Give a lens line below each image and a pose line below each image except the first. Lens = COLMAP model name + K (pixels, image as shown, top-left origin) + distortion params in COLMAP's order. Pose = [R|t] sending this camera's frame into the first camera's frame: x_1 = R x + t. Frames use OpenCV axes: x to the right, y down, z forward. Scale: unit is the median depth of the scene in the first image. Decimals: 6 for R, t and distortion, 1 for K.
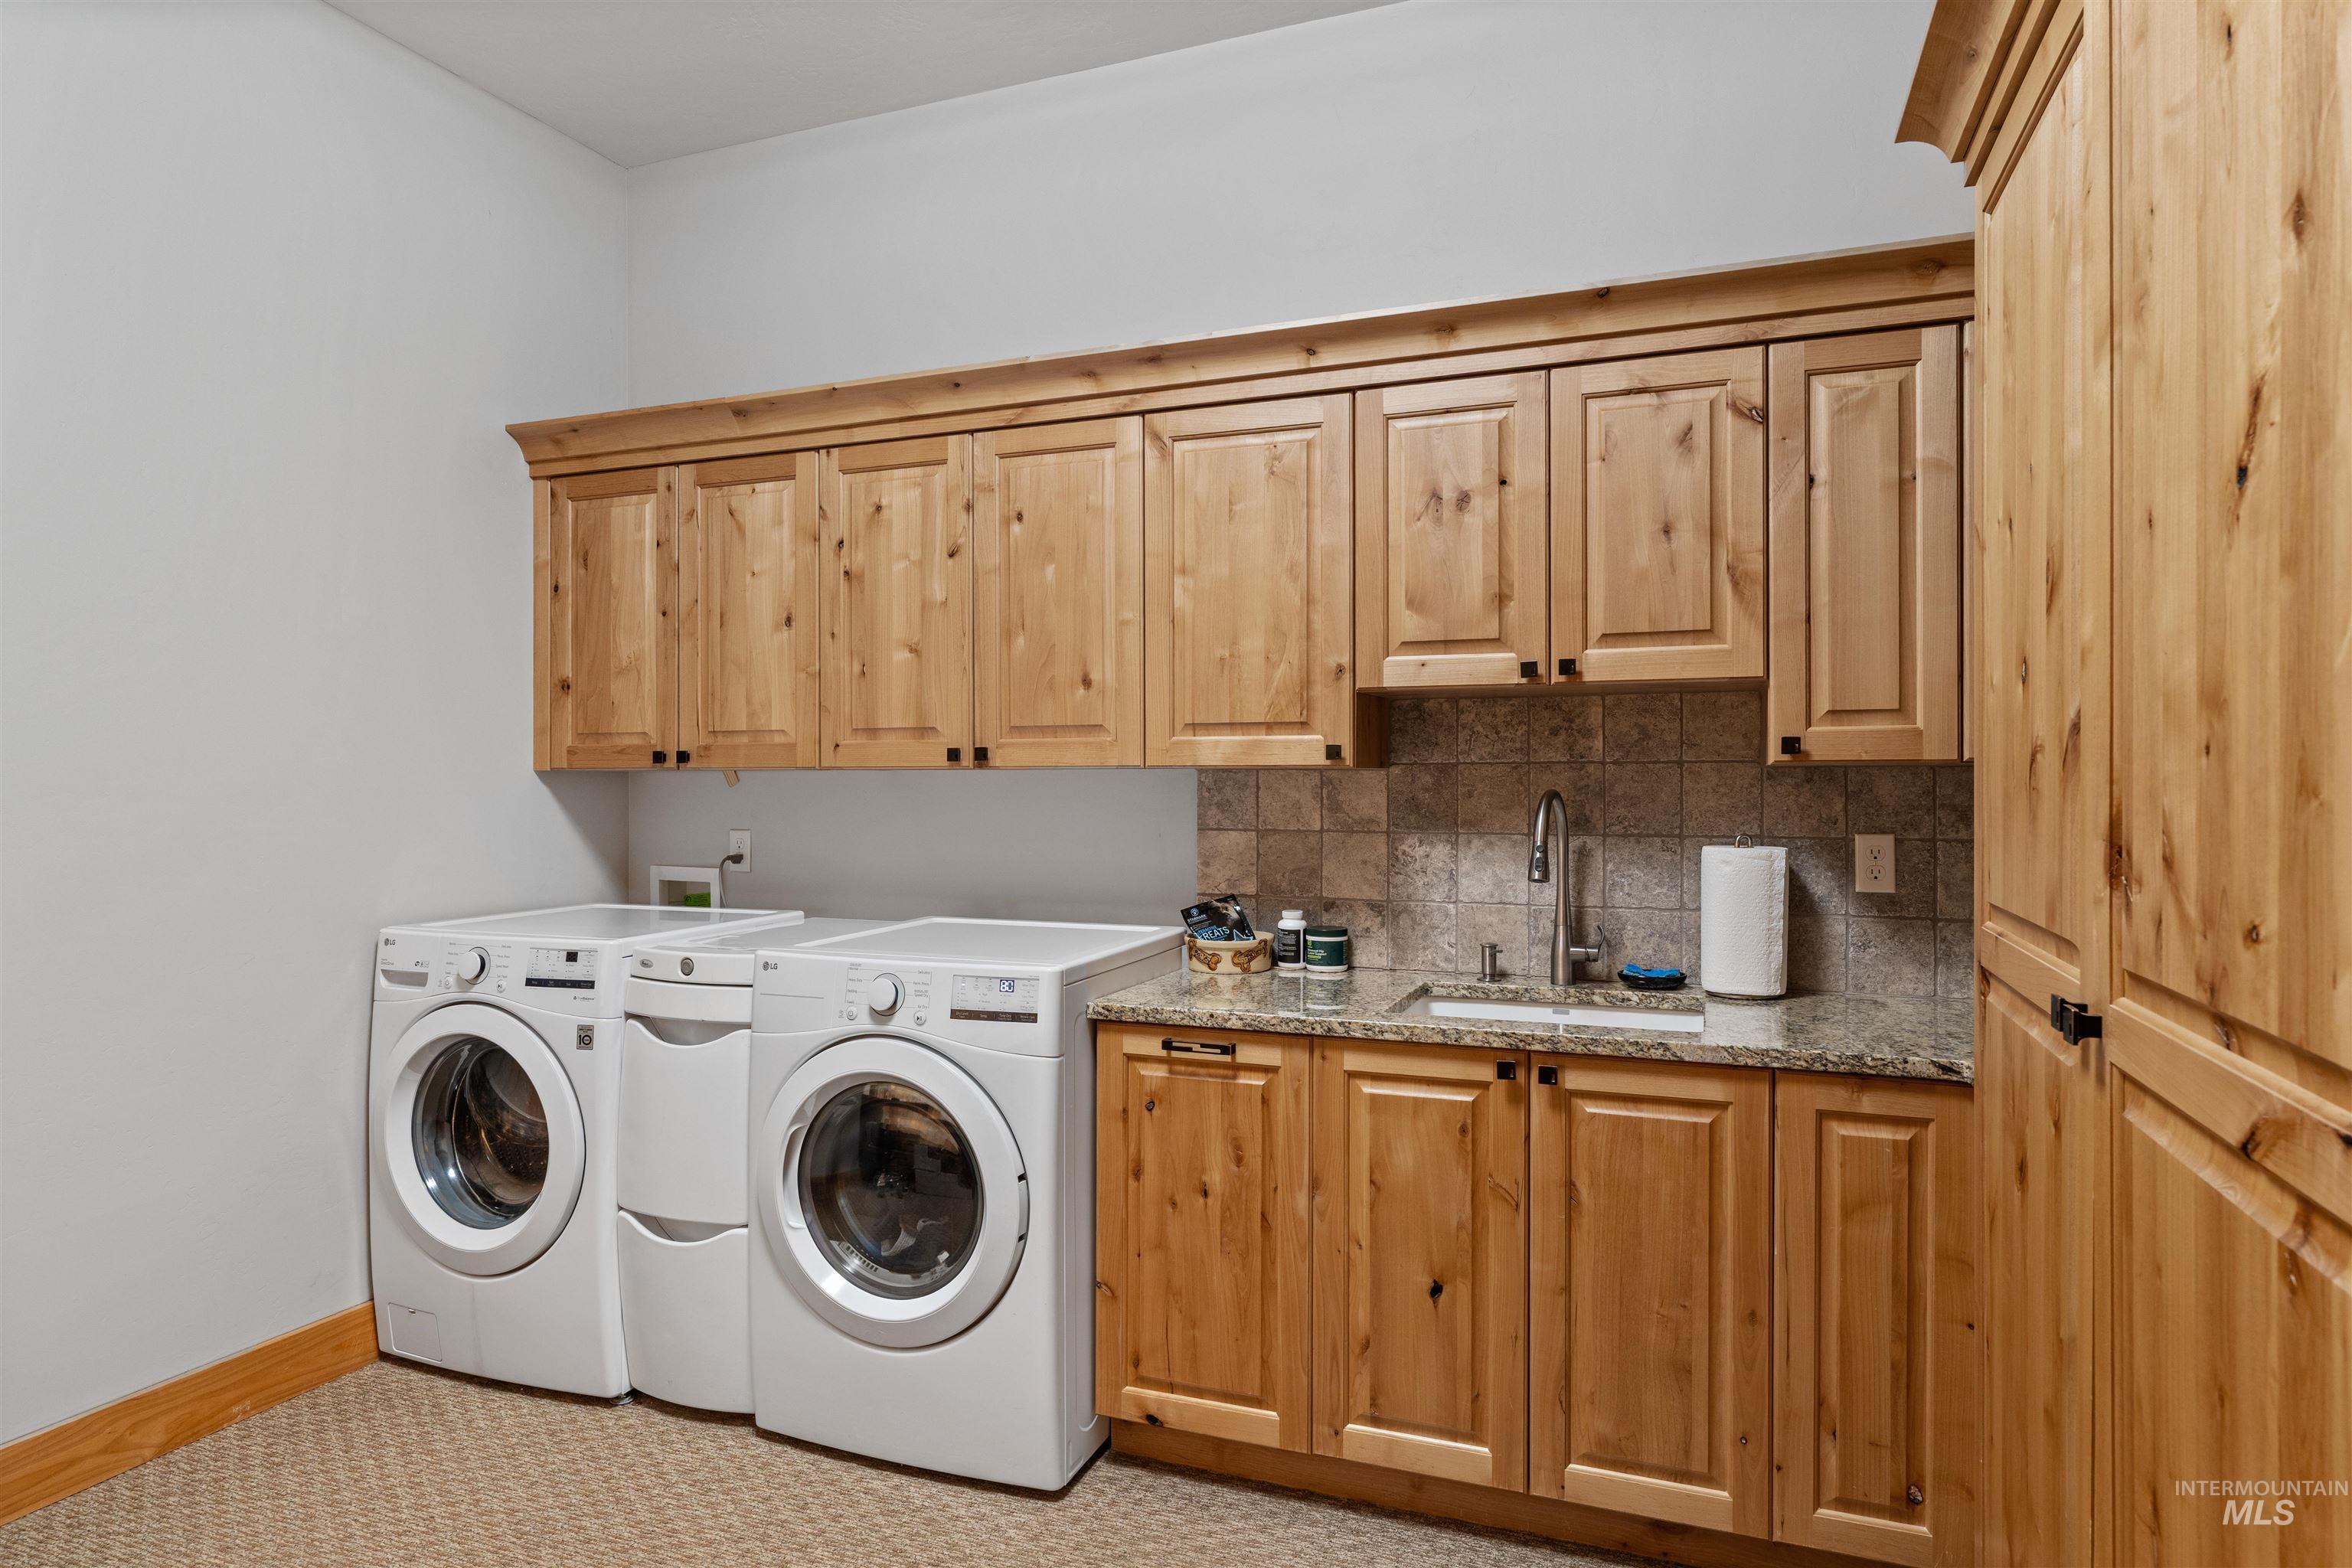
lens RADIAL K [[1344.3, 0, 1165.2], [0, 1344.3, 781.2], [0, 0, 1]] dist [0.002500, 0.001426]
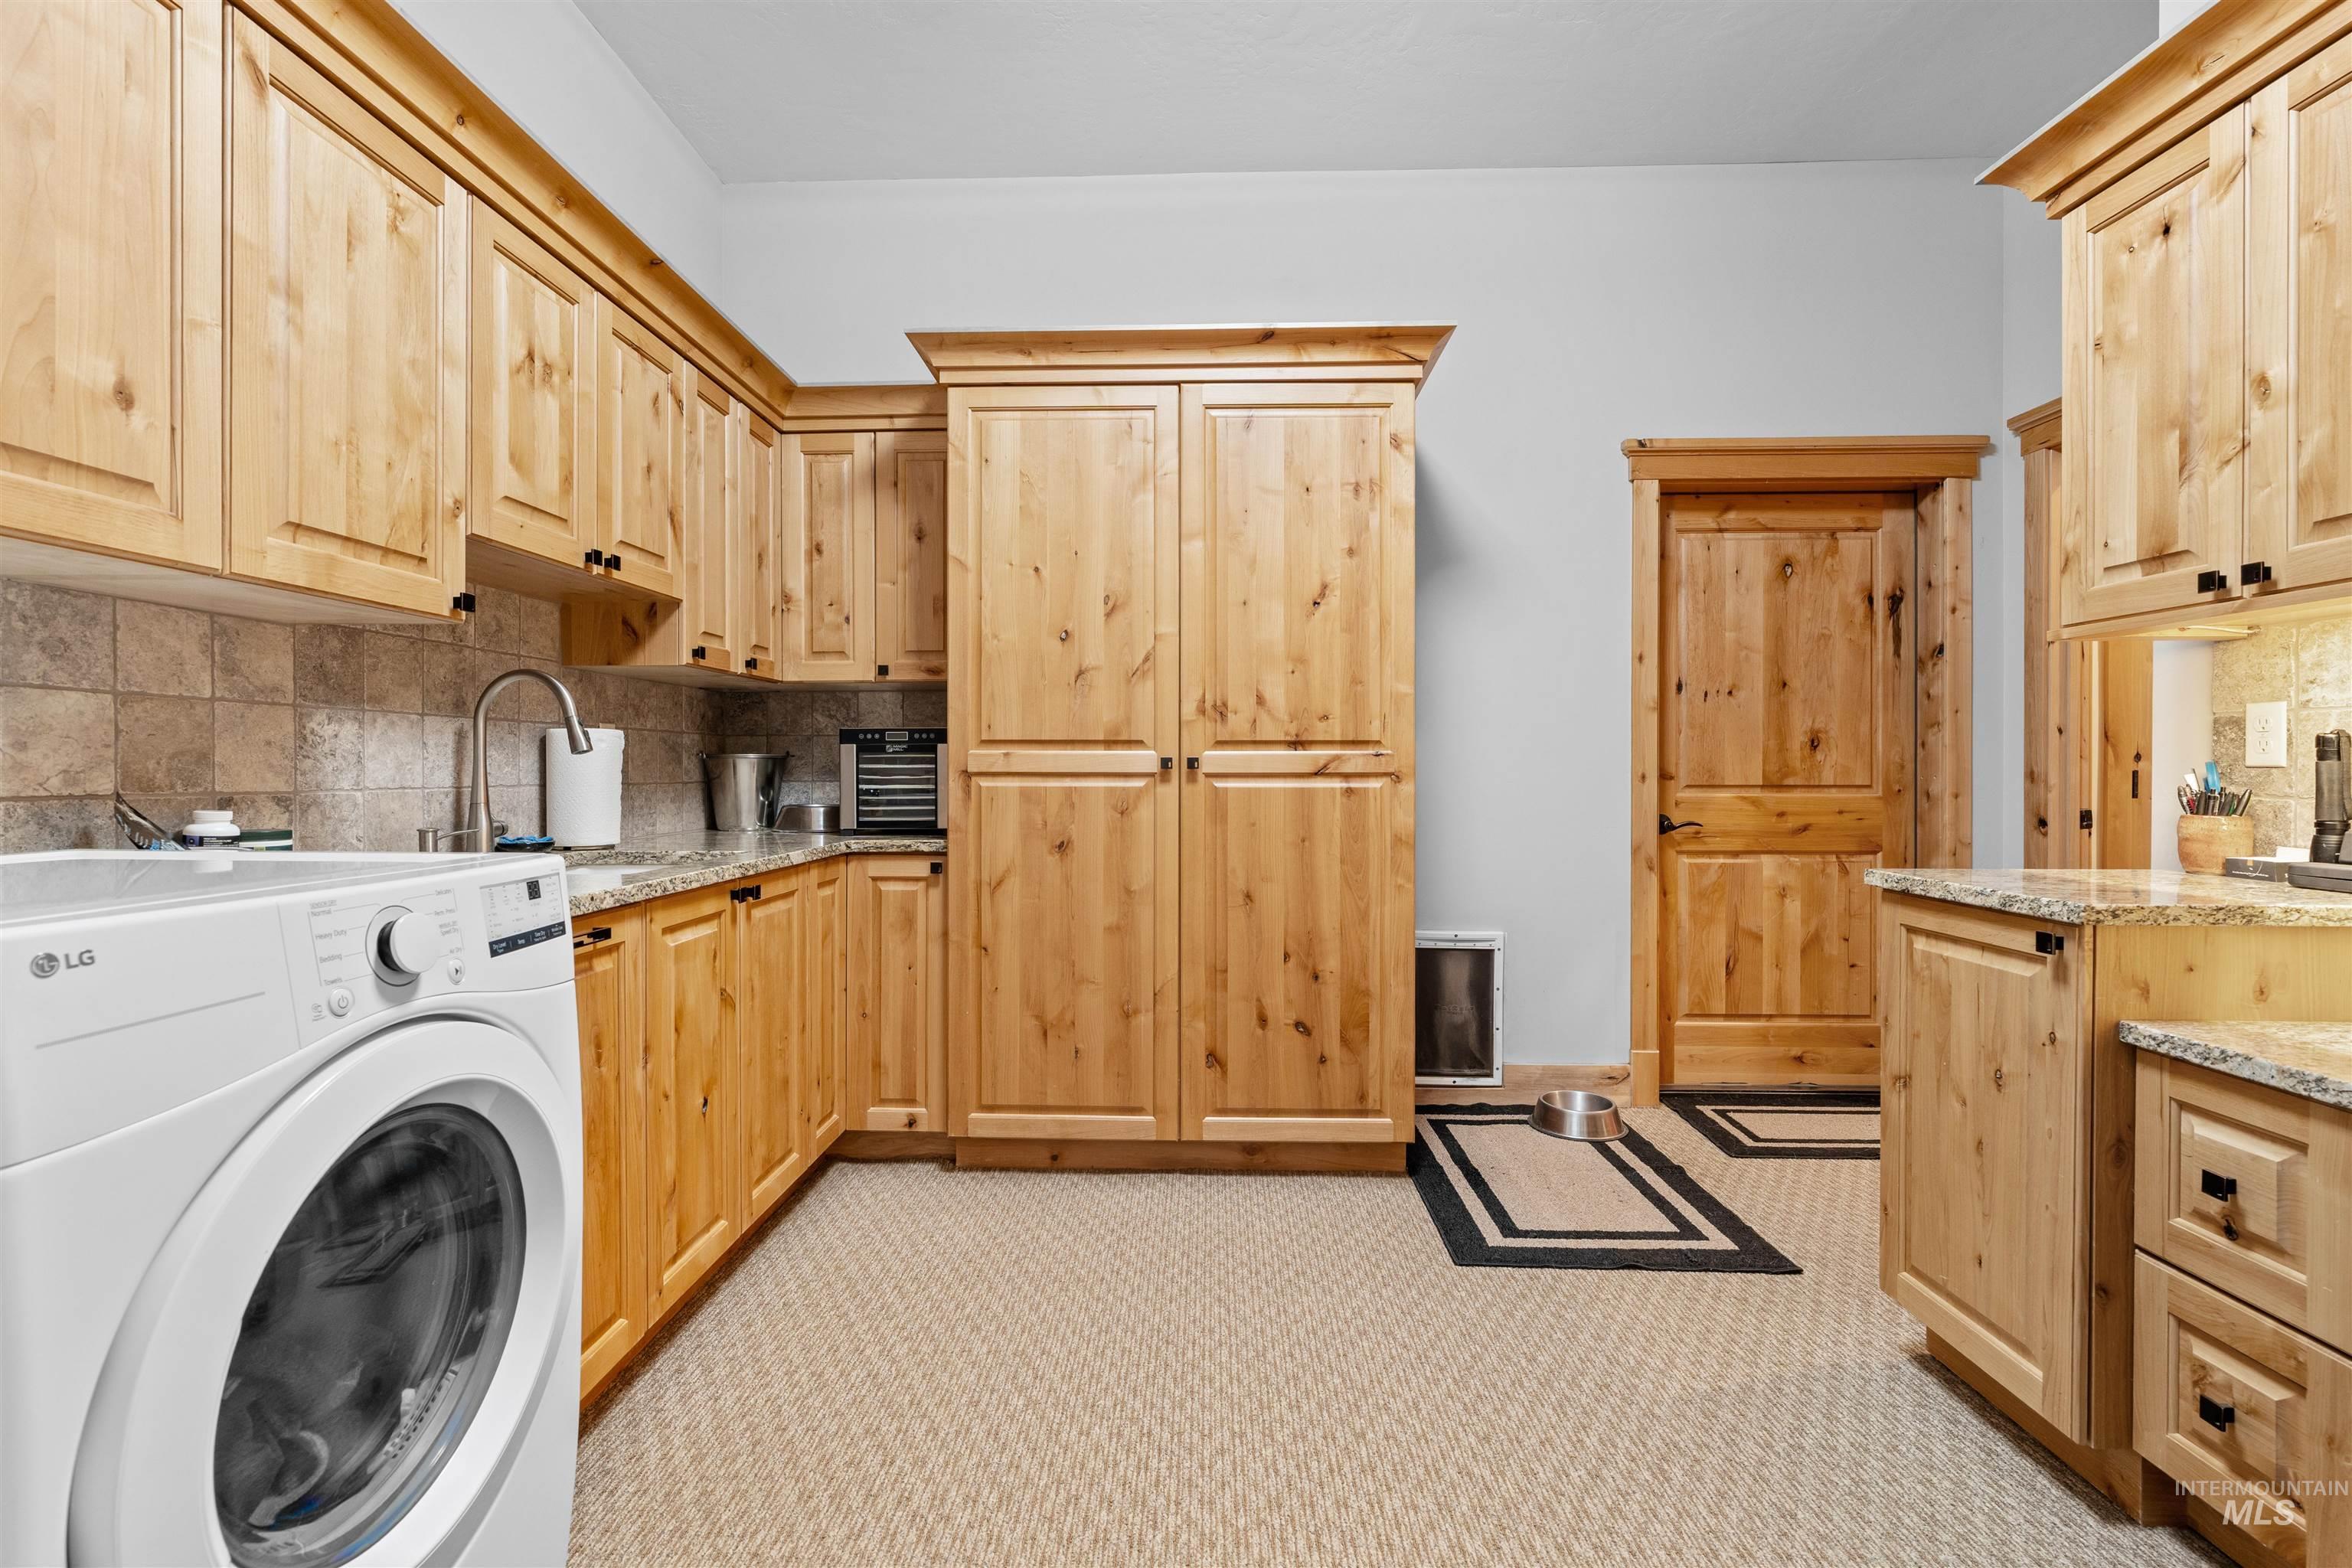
lens RADIAL K [[1057.9, 0, 1162.9], [0, 1057.9, 773.9], [0, 0, 1]] dist [-0.000833, 0.000058]
pose [[-0.330046, -0.003849, 0.943957, -0.597497], [0.002487, 0.999985, 0.004947, 0.077487], [-0.943962, 0.003981, -0.330031, 0.733131]]
